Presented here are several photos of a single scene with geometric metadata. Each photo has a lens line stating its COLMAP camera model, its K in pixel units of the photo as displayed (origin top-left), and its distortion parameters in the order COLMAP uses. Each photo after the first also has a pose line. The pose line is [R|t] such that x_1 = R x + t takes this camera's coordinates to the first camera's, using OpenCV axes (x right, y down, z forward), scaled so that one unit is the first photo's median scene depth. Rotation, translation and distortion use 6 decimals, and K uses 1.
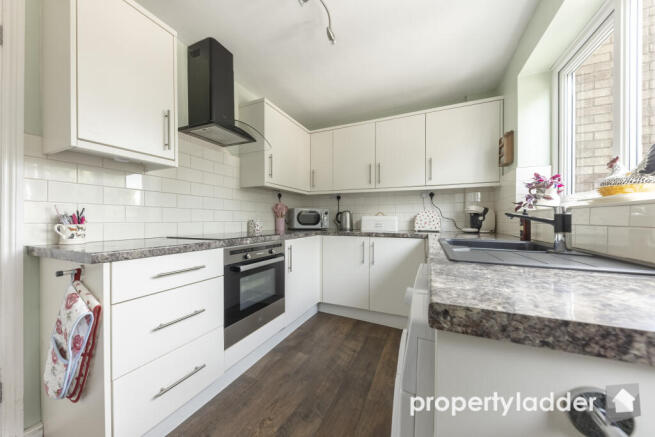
lens RADIAL K [[224.9, 0, 327.6], [0, 224.9, 222.5], [0, 0, 1]] dist [0.000381, 0.000031]
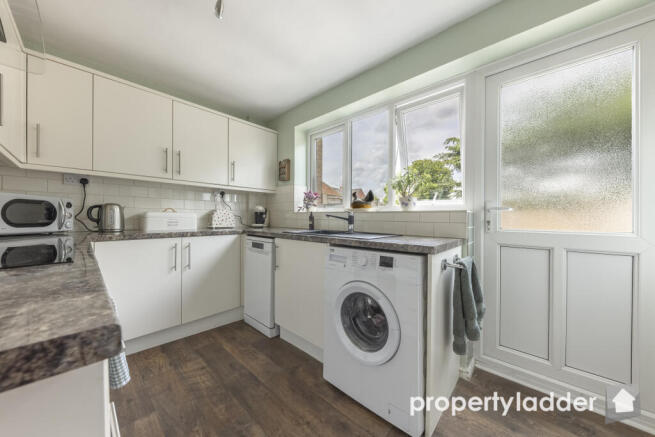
lens RADIAL K [[226.9, 0, 327.5], [0, 226.9, 218.5], [0, 0, 1]] dist [0.000423, 0.000023]
pose [[0.316136, -0.004143, 0.948705, -0.445400], [0.005383, 0.999982, 0.002573, -0.005583], [-0.948699, 0.004294, 0.316153, 0.207827]]
